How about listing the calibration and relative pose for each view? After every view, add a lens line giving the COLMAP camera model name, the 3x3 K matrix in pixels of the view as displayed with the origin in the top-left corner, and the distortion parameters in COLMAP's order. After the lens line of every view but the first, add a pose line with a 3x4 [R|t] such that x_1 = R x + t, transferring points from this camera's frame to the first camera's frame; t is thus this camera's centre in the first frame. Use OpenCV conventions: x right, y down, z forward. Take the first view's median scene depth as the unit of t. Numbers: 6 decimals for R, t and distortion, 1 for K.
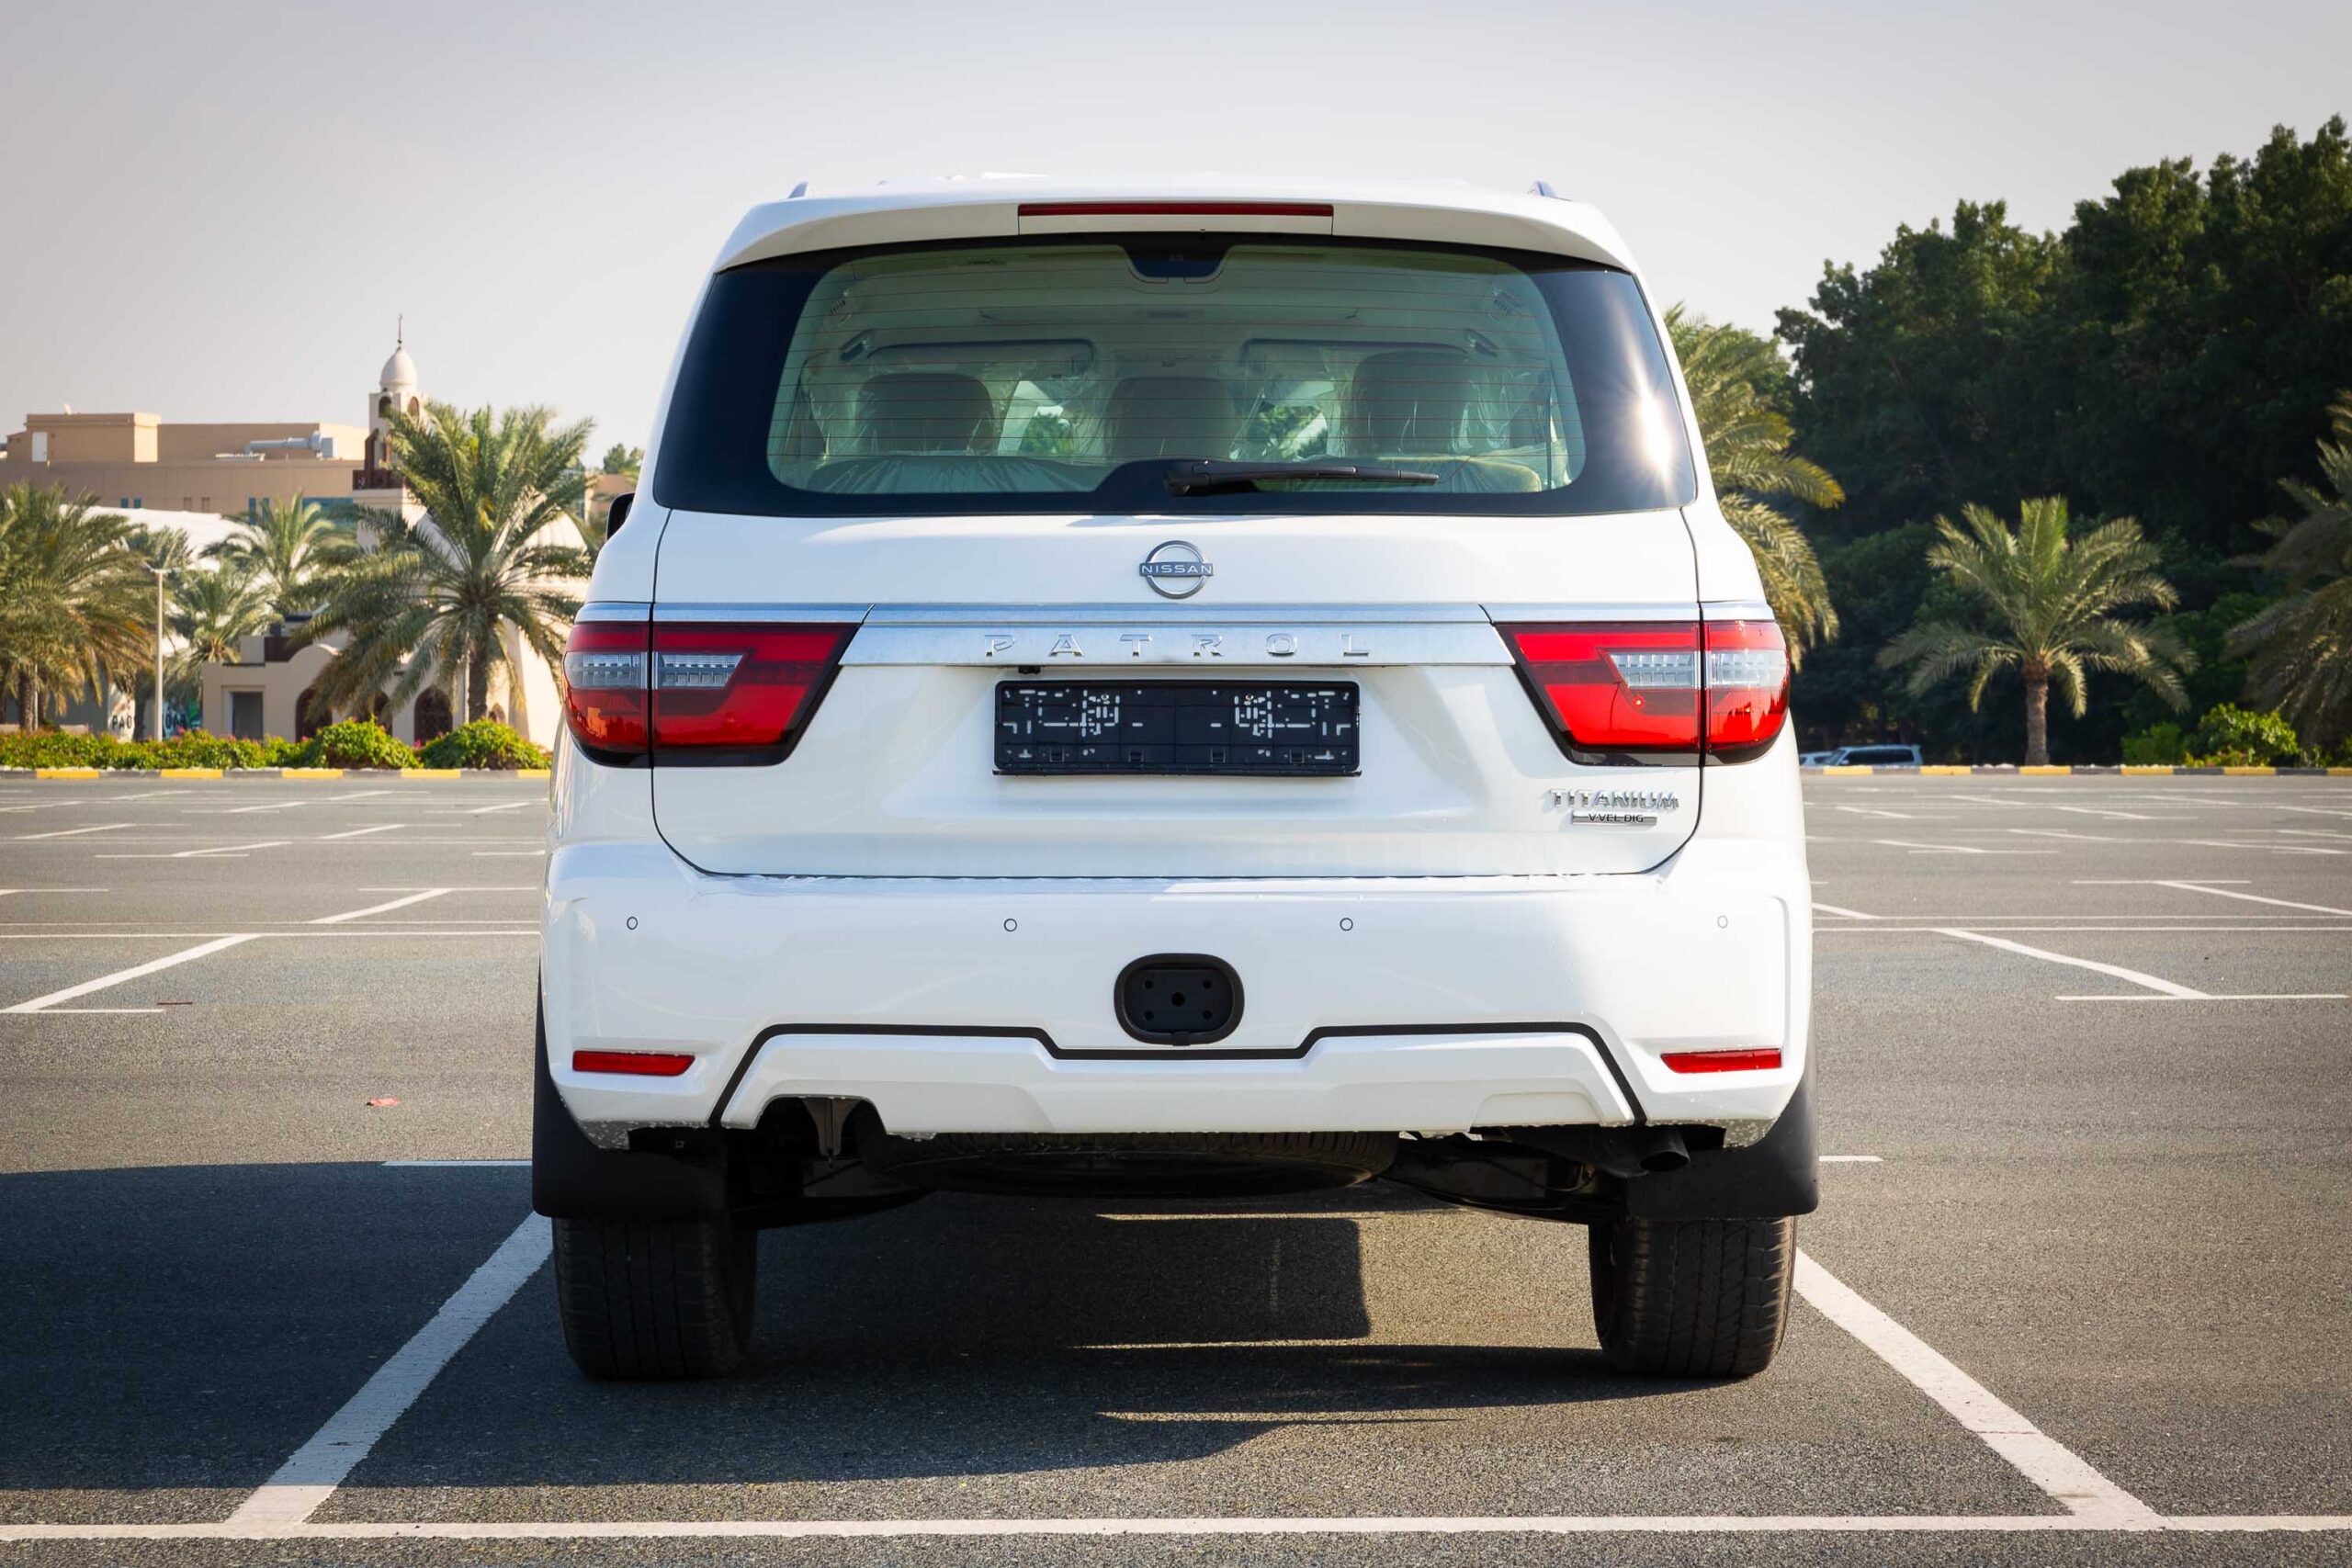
lens RADIAL K [[5744.5, 0, 1173.9], [0, 5744.5, 789.7], [0, 0, 1]] dist [-0.138767, 0.000000]
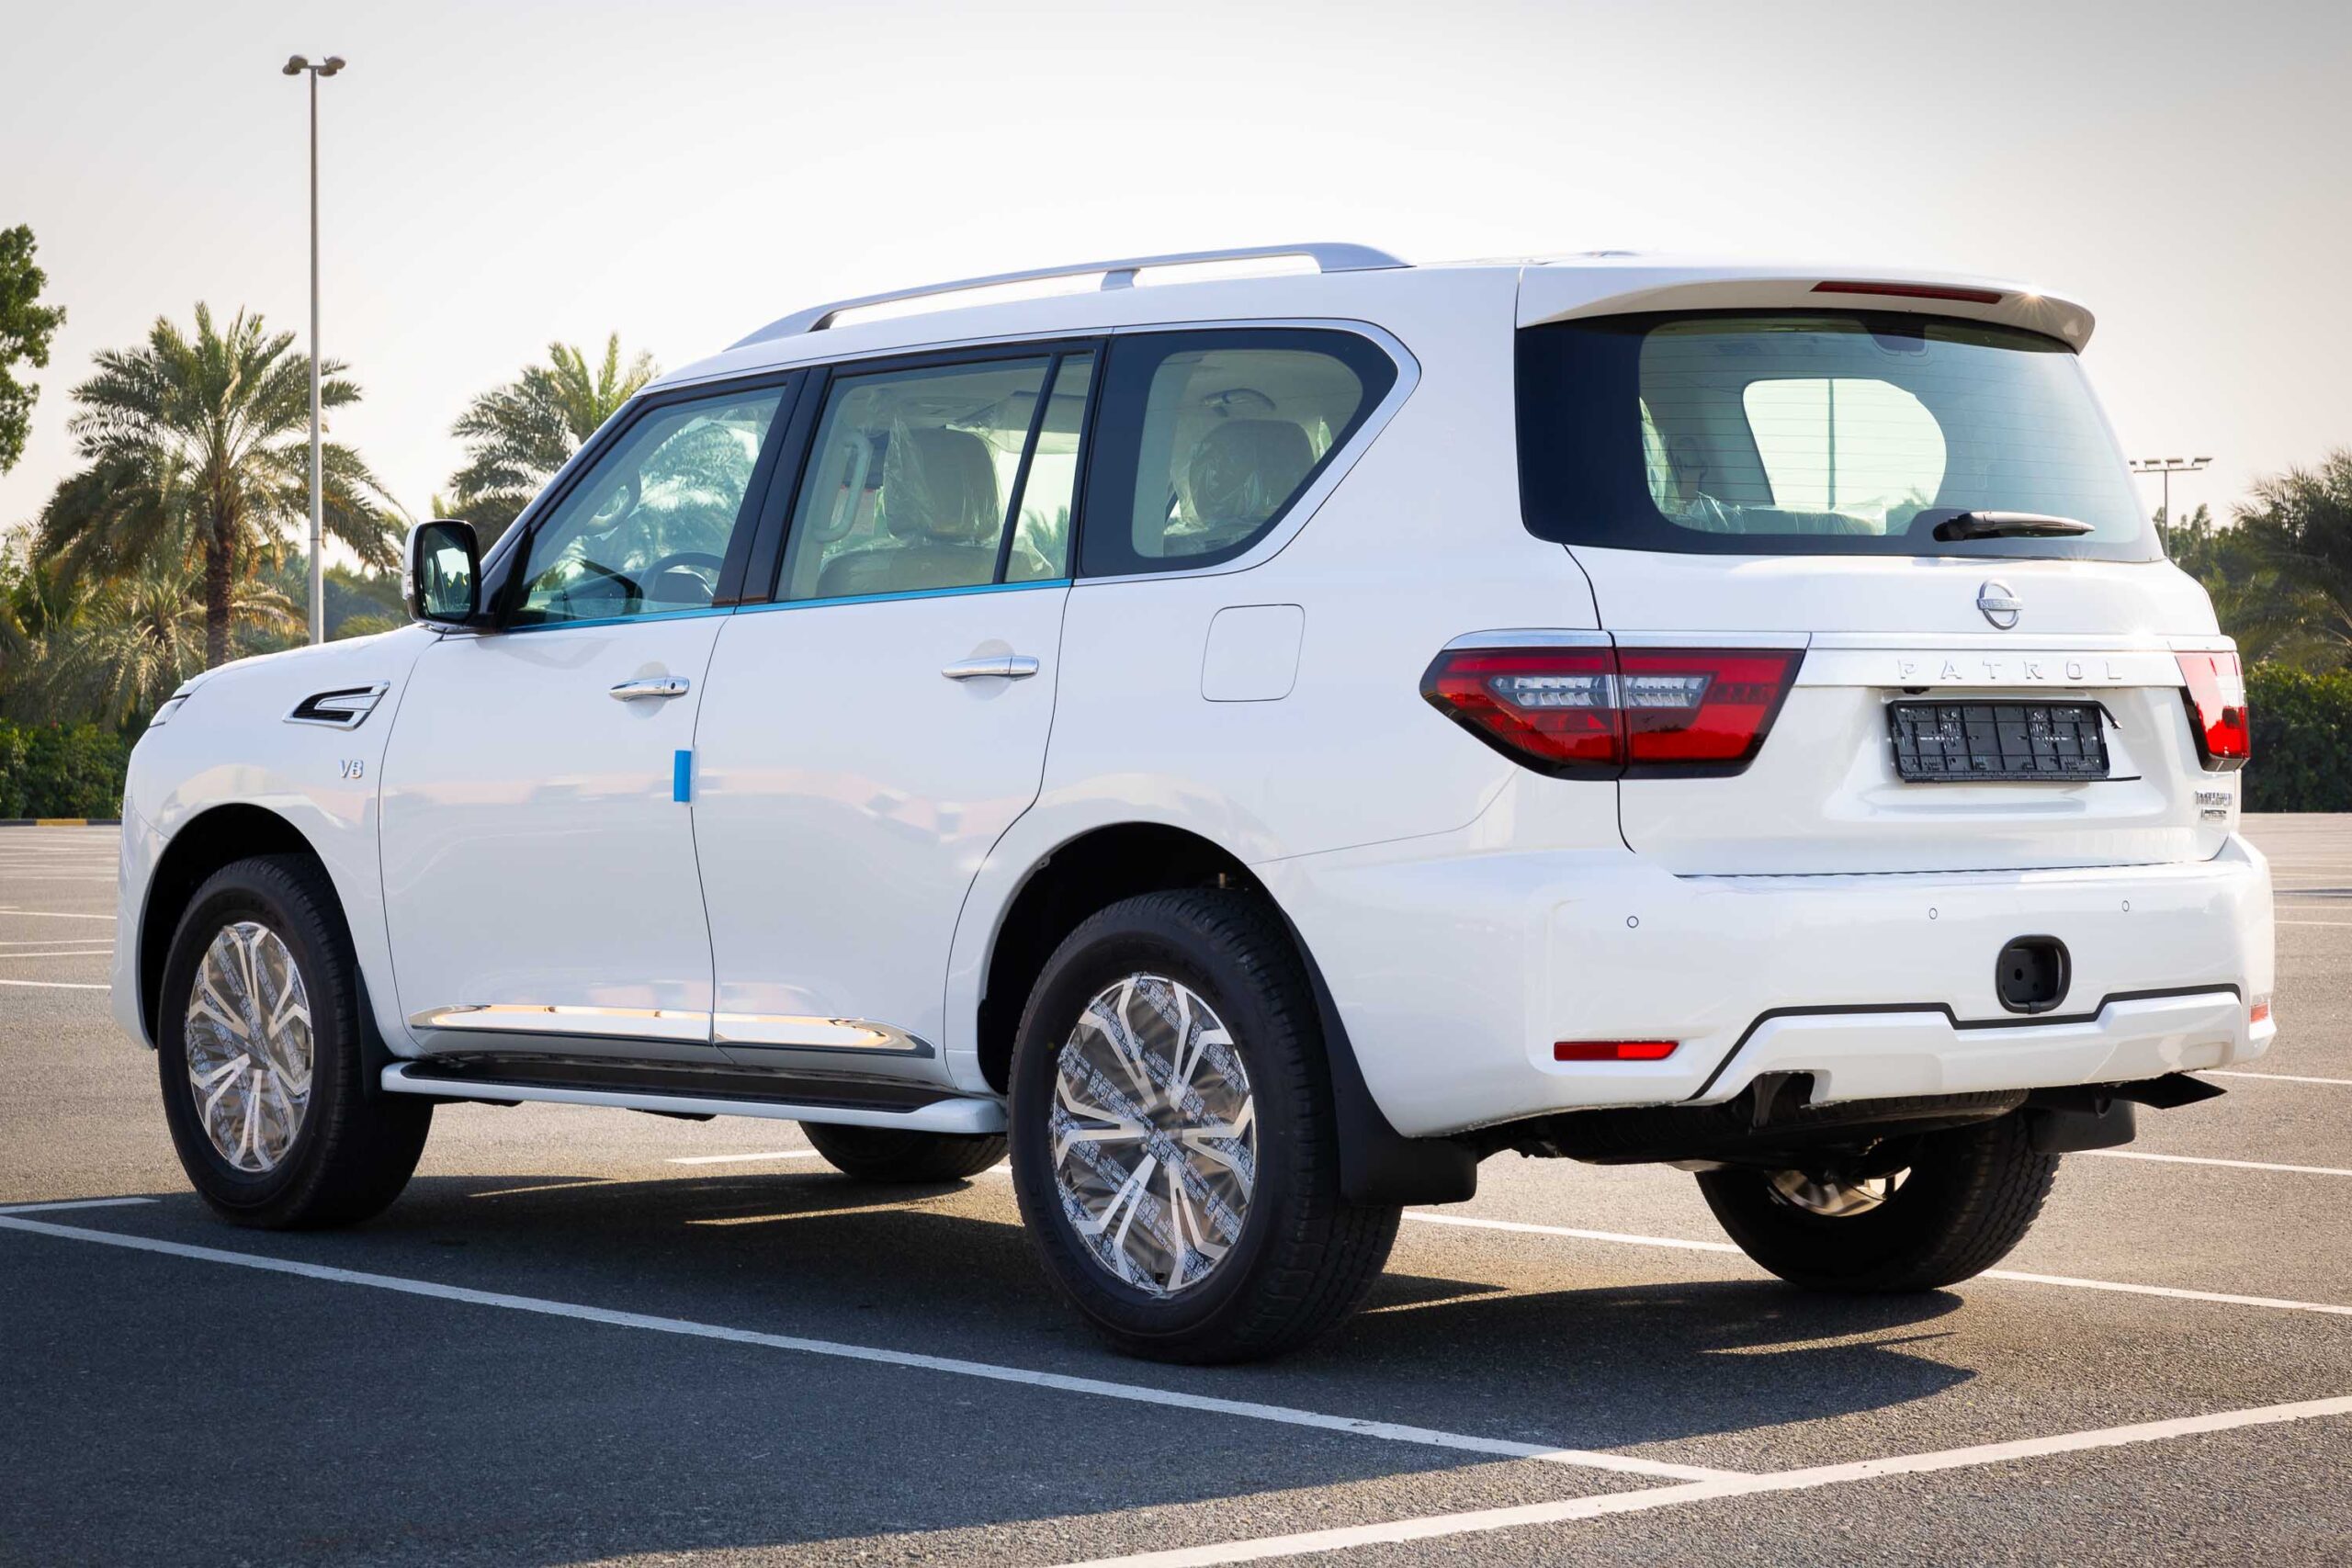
lens RADIAL K [[5744.5, 0, 1175.7], [0, 5744.5, 784.7], [0, 0, 1]] dist [-0.138767, 0.000000]
pose [[0.766884, -0.010123, 0.641705, -0.867127], [0.014244, 0.999898, -0.001250, -0.002873], [-0.641627, 0.010099, 0.766950, 0.217653]]
